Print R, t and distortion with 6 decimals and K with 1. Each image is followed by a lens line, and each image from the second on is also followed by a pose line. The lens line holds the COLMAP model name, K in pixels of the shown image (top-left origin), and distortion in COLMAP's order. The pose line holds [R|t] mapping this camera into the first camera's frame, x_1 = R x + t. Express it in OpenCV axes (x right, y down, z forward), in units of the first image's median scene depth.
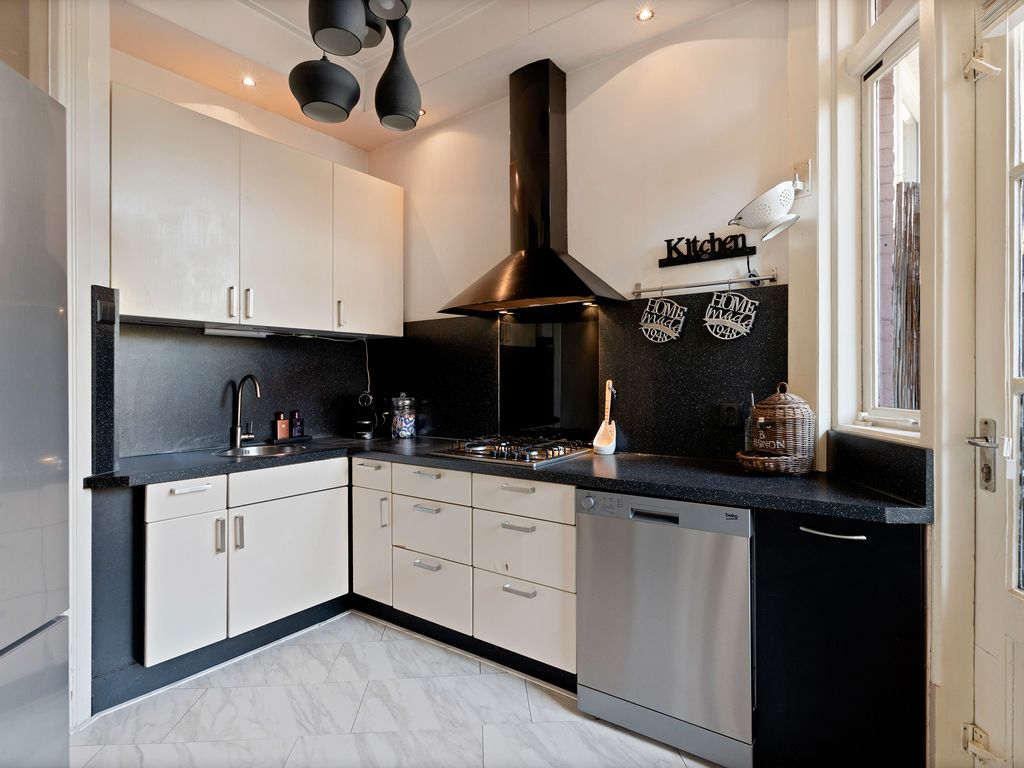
lens RADIAL K [[542.2, 0, 510.2], [0, 542.2, 384.4], [0, 0, 1]] dist [0.000794, 0.000514]
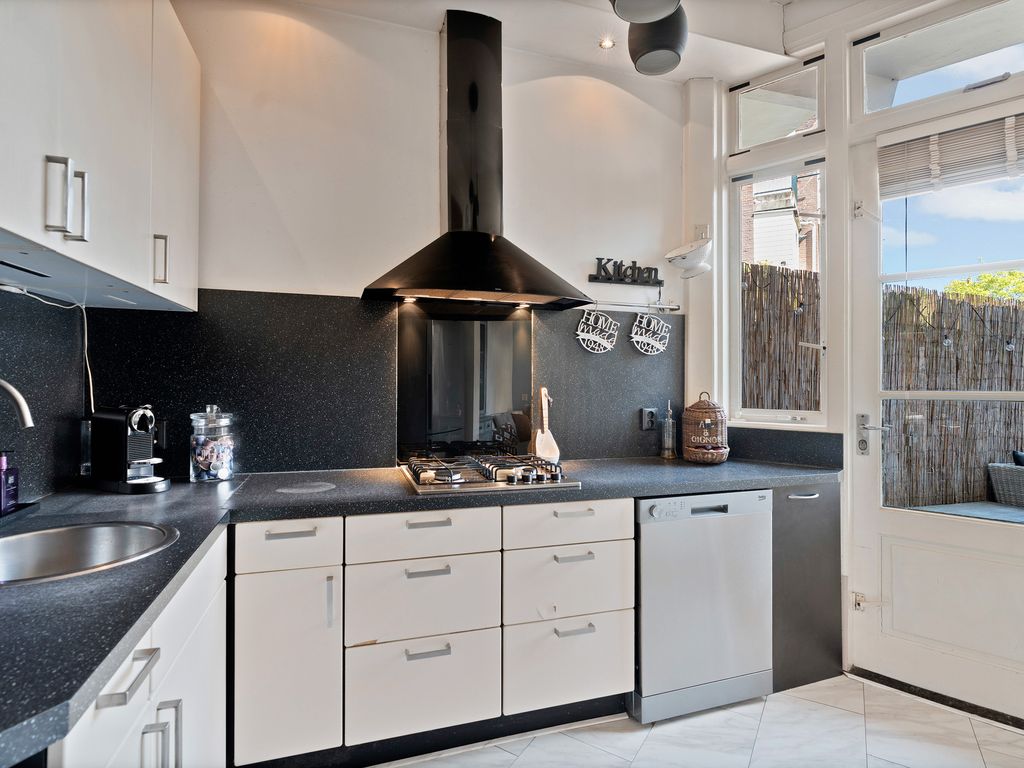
lens RADIAL K [[542.2, 0, 510.6], [0, 542.2, 386.4], [0, 0, 1]] dist [0.000794, 0.000514]
pose [[0.574089, 0.006886, 0.818764, -0.692510], [-0.004593, 0.999976, -0.005190, -0.005664], [-0.818780, -0.000781, 0.574107, 0.531766]]
